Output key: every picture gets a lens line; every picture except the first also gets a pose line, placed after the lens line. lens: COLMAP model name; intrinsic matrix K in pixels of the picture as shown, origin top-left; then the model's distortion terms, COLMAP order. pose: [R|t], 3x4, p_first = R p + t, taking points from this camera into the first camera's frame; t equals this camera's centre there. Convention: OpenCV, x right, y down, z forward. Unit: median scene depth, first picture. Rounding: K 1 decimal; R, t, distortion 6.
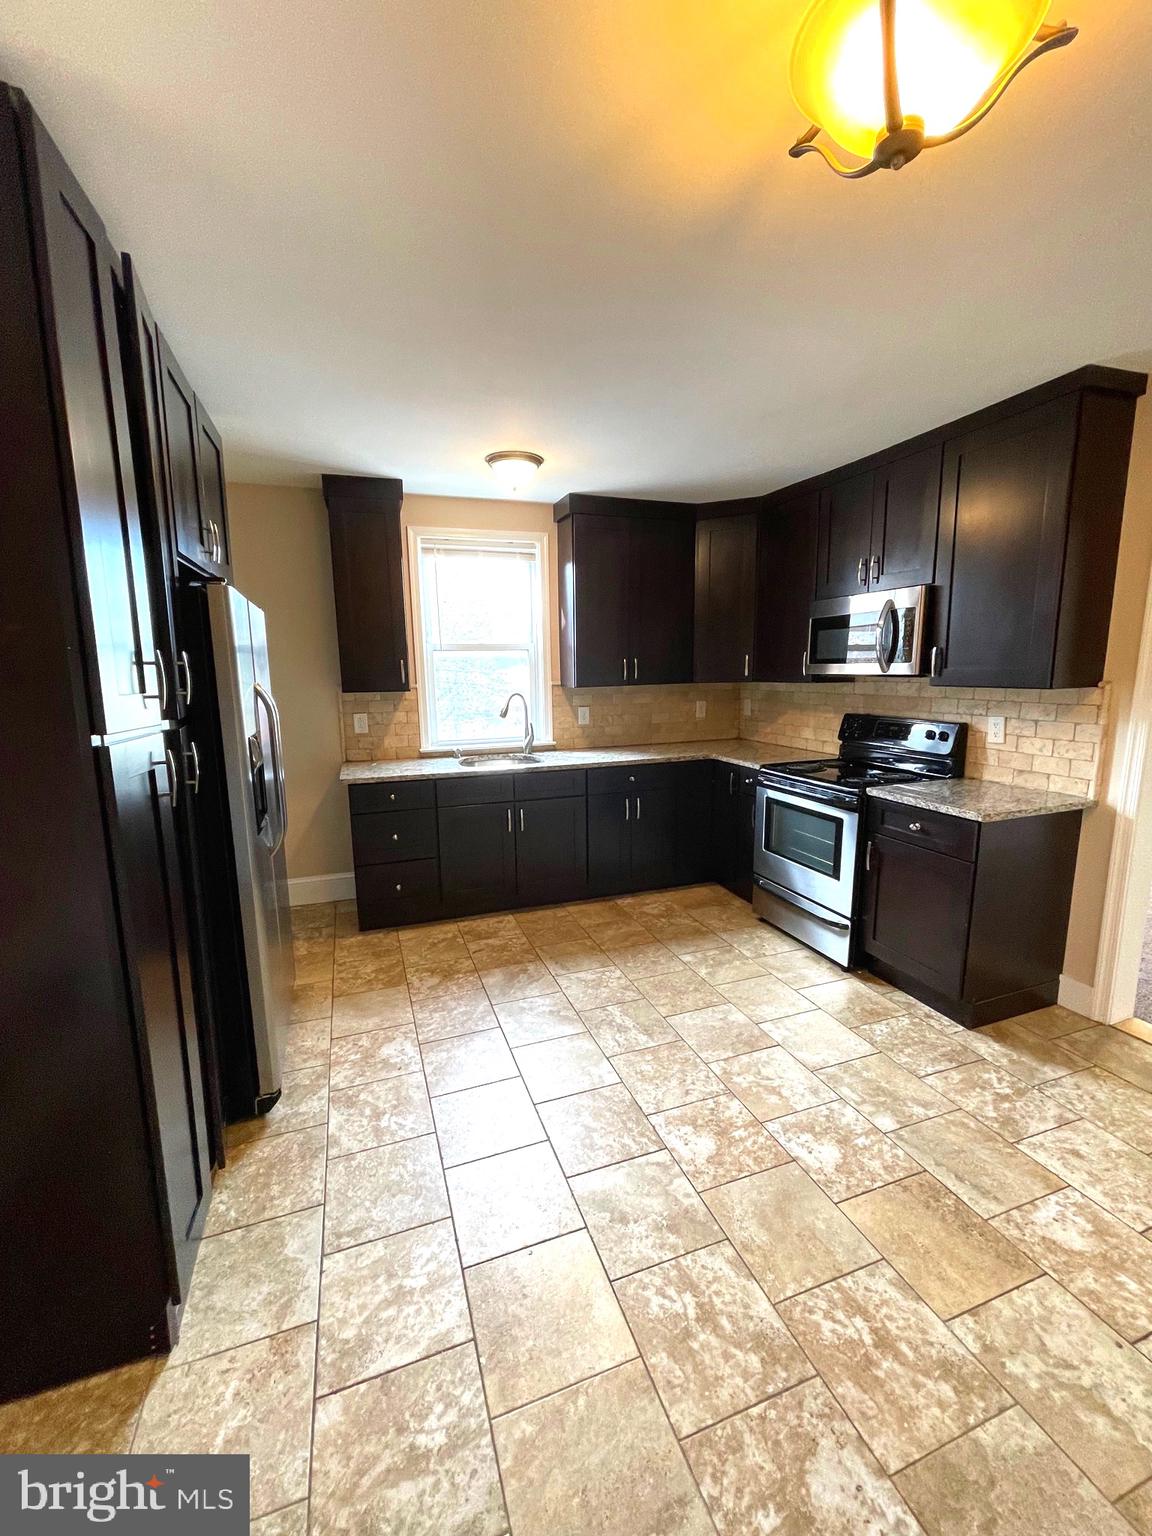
lens RADIAL K [[621.1, 0, 568.2], [0, 621.1, 768.4], [0, 0, 1]] dist [0.002260, -0.002878]
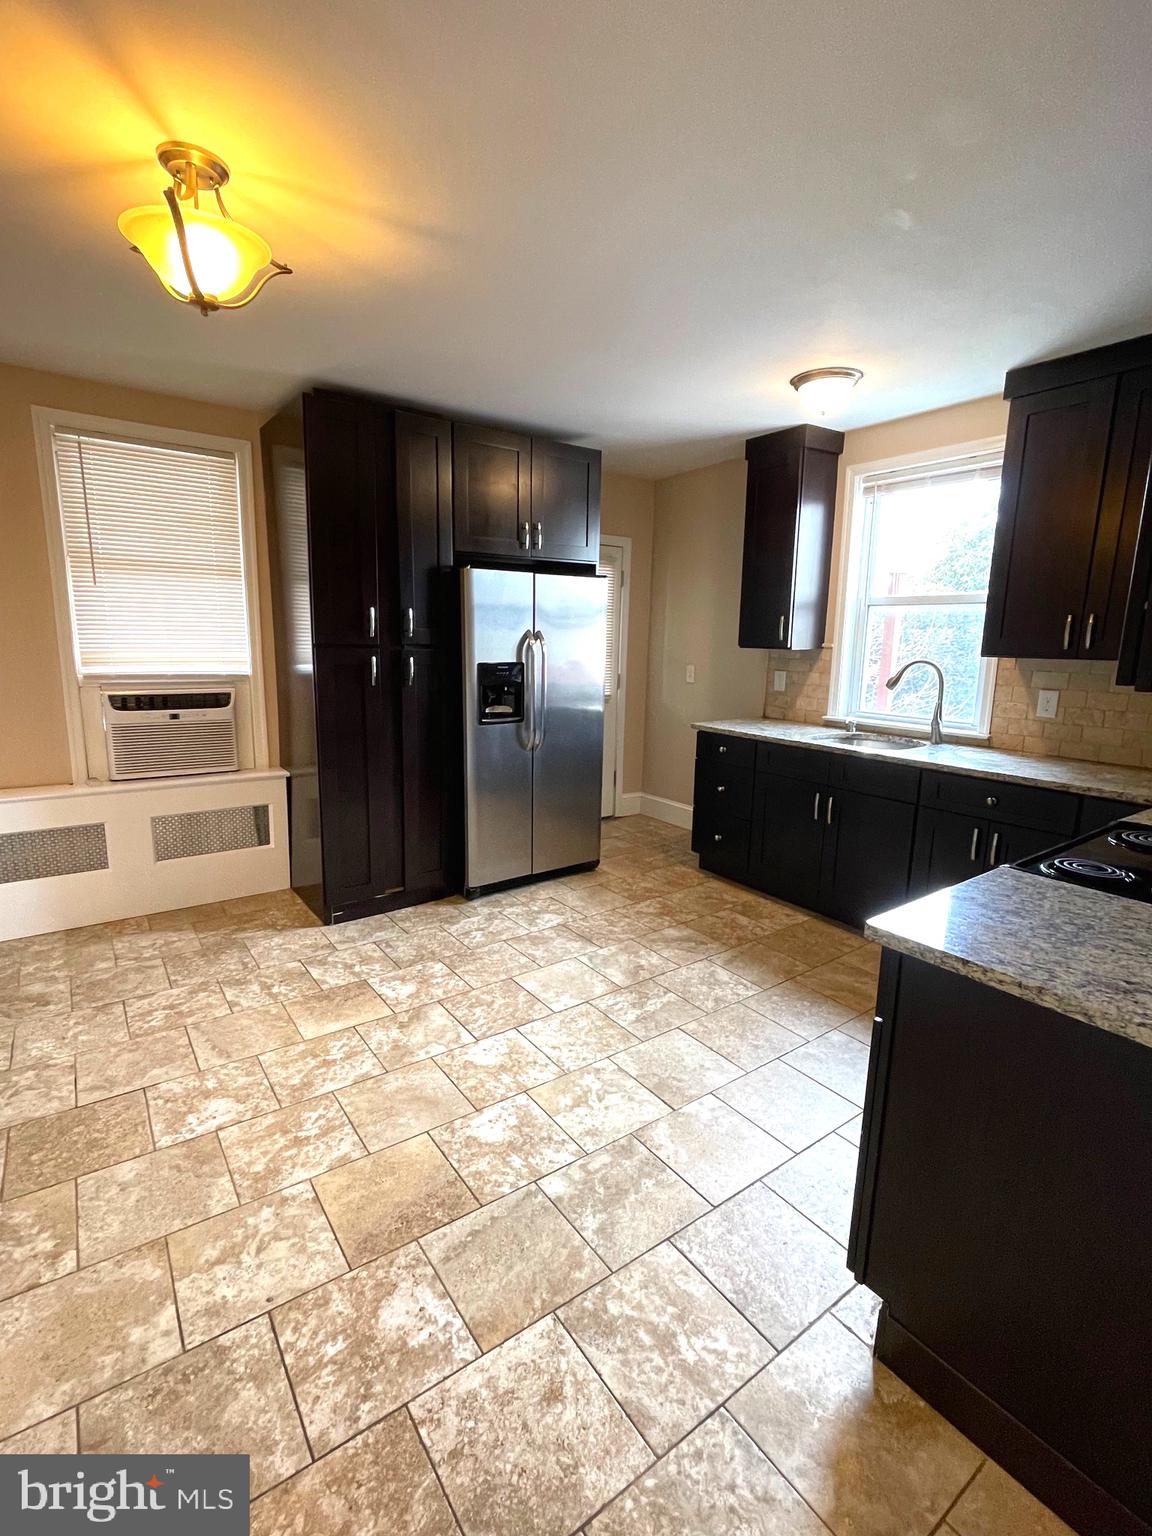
lens RADIAL K [[713.5, 0, 565.1], [0, 713.5, 763.6], [0, 0, 1]] dist [-0.001418, 0.000364]
pose [[0.270910, 0.196668, -0.942300, 1.031813], [-0.171228, 0.973141, 0.153877, -0.091818], [0.947253, 0.119661, 0.297308, 0.535225]]
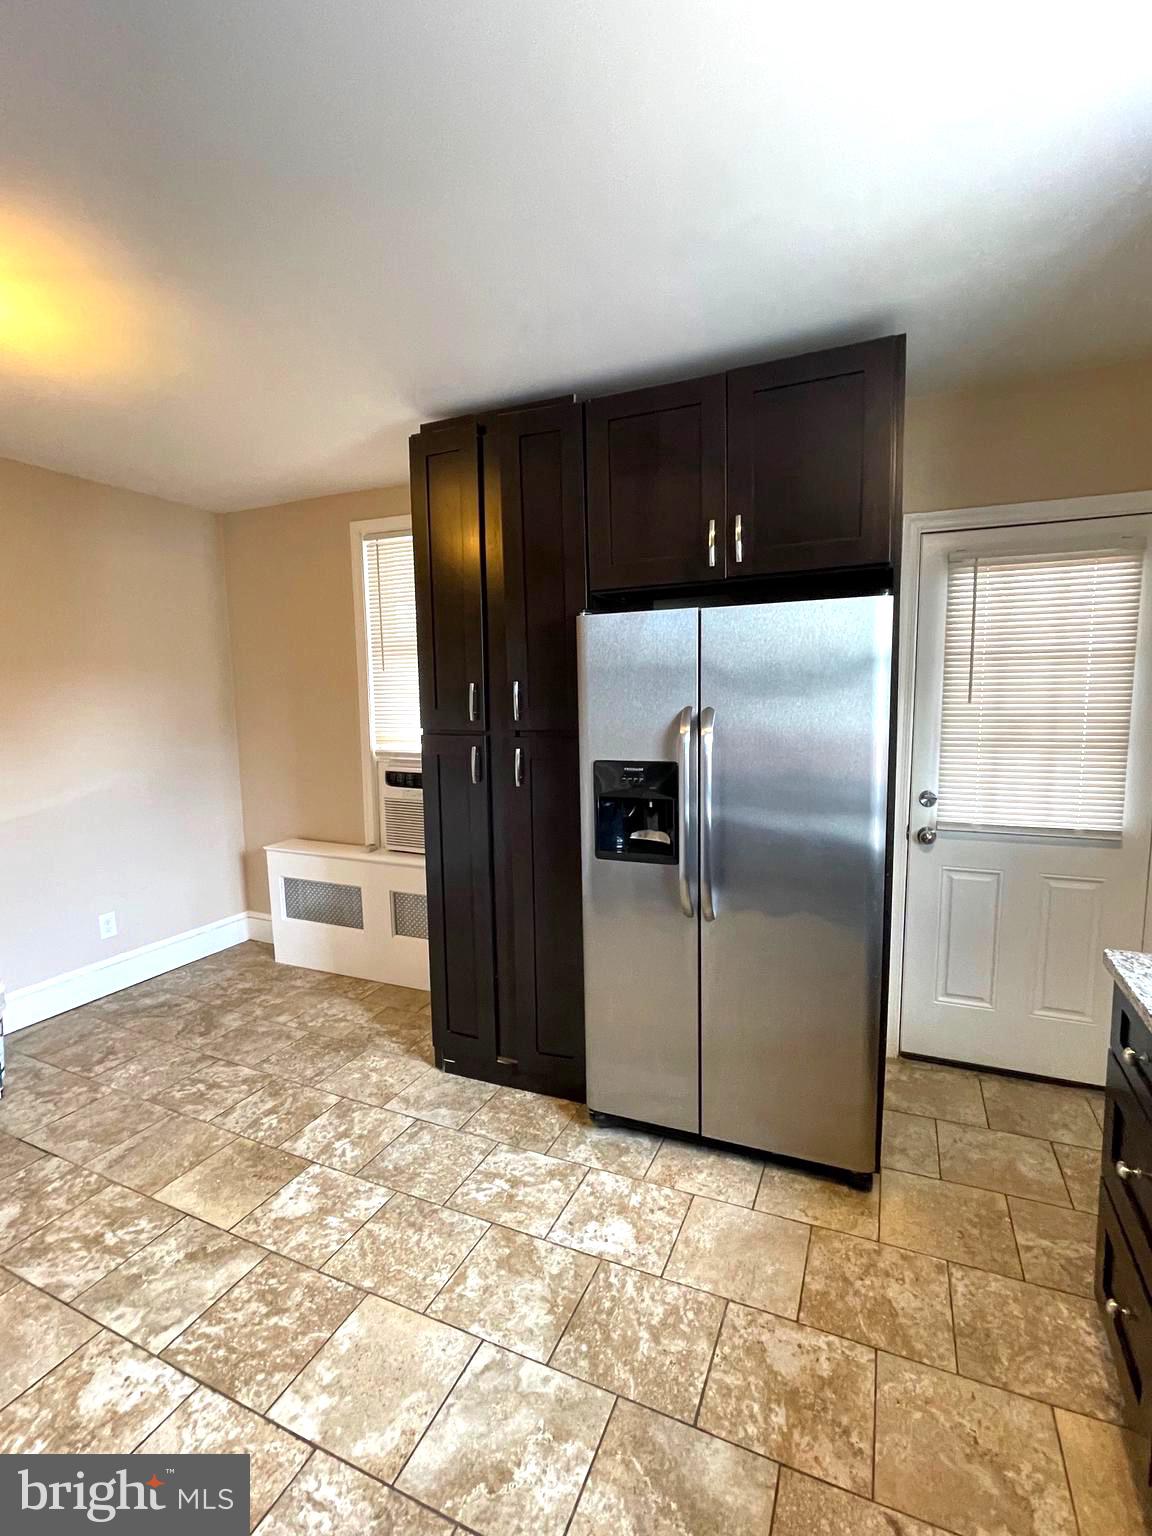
lens RADIAL K [[713.5, 0, 565.1], [0, 713.5, 763.6], [0, 0, 1]] dist [-0.001418, 0.000364]
pose [[-0.698058, 0.095873, -0.709594, 0.270057], [-0.086277, 0.972514, 0.216270, -0.225016], [0.710825, 0.212191, -0.670599, 1.347149]]
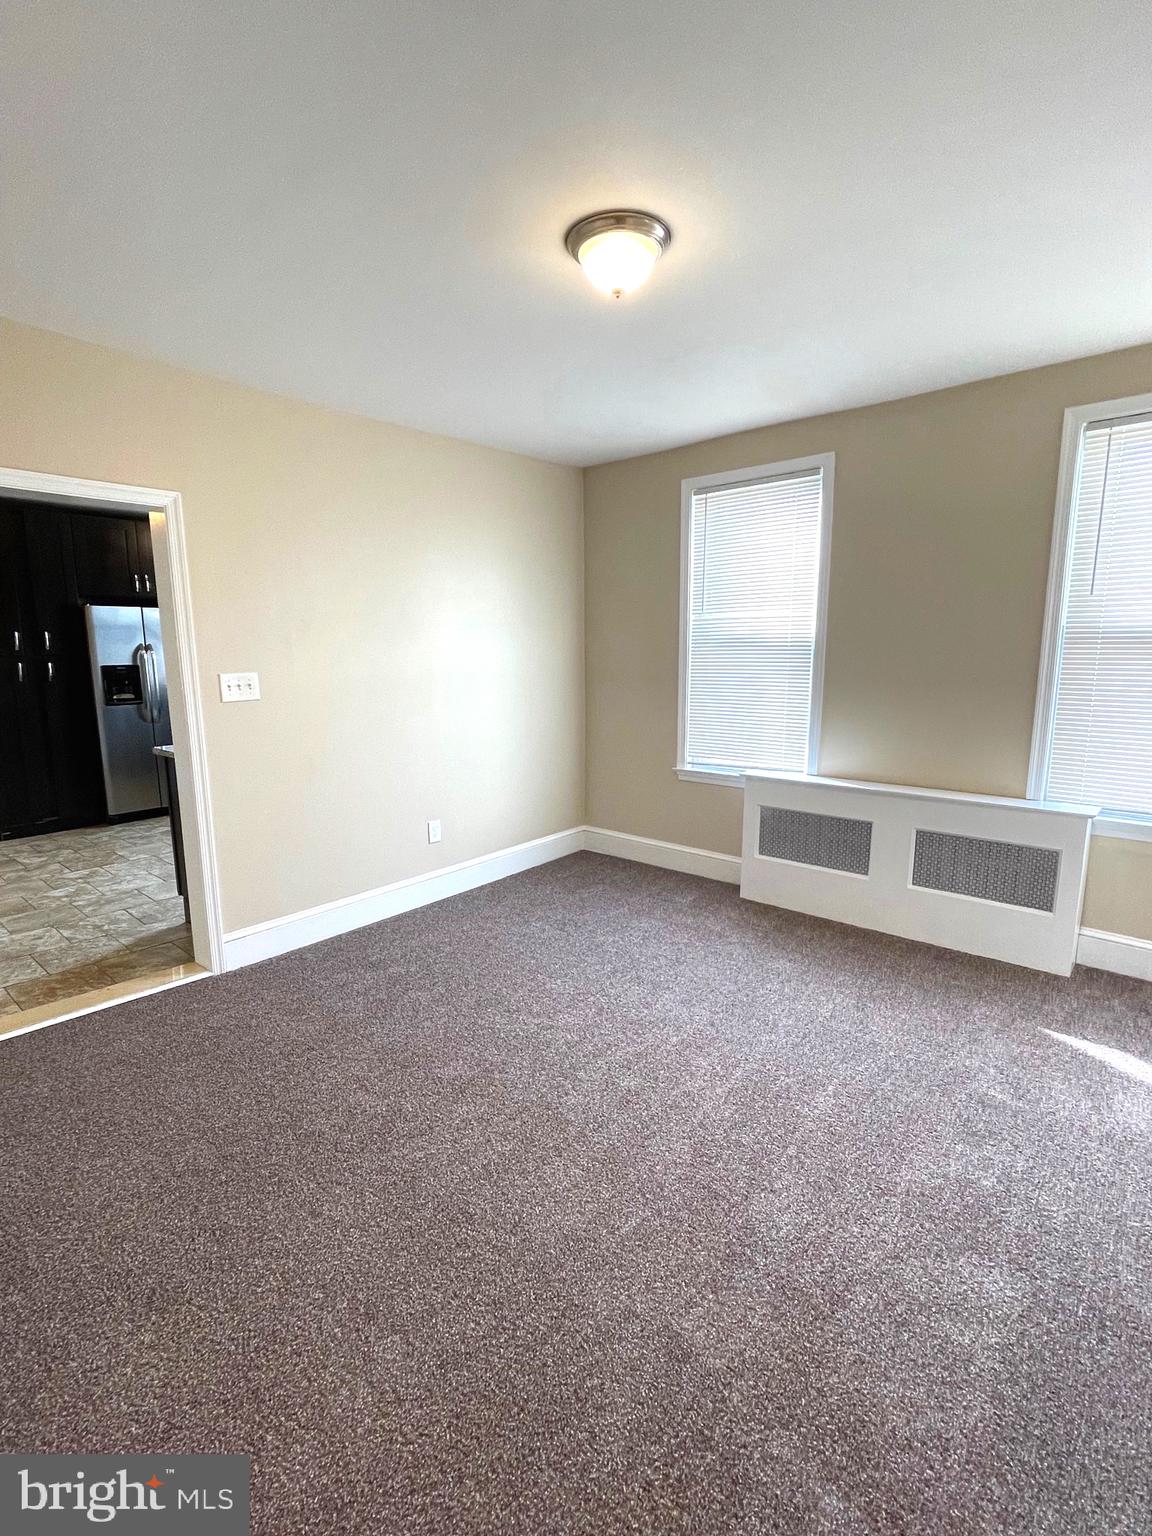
lens RADIAL K [[739.4, 0, 556.0], [0, 739.4, 774.9], [0, 0, 1]] dist [-0.002444, -0.000439]
pose [[0.472079, 0.162815, -0.866390, 2.291232], [-0.138610, 0.984281, 0.109444, -0.151289], [0.870591, 0.068424, 0.487227, 0.903780]]
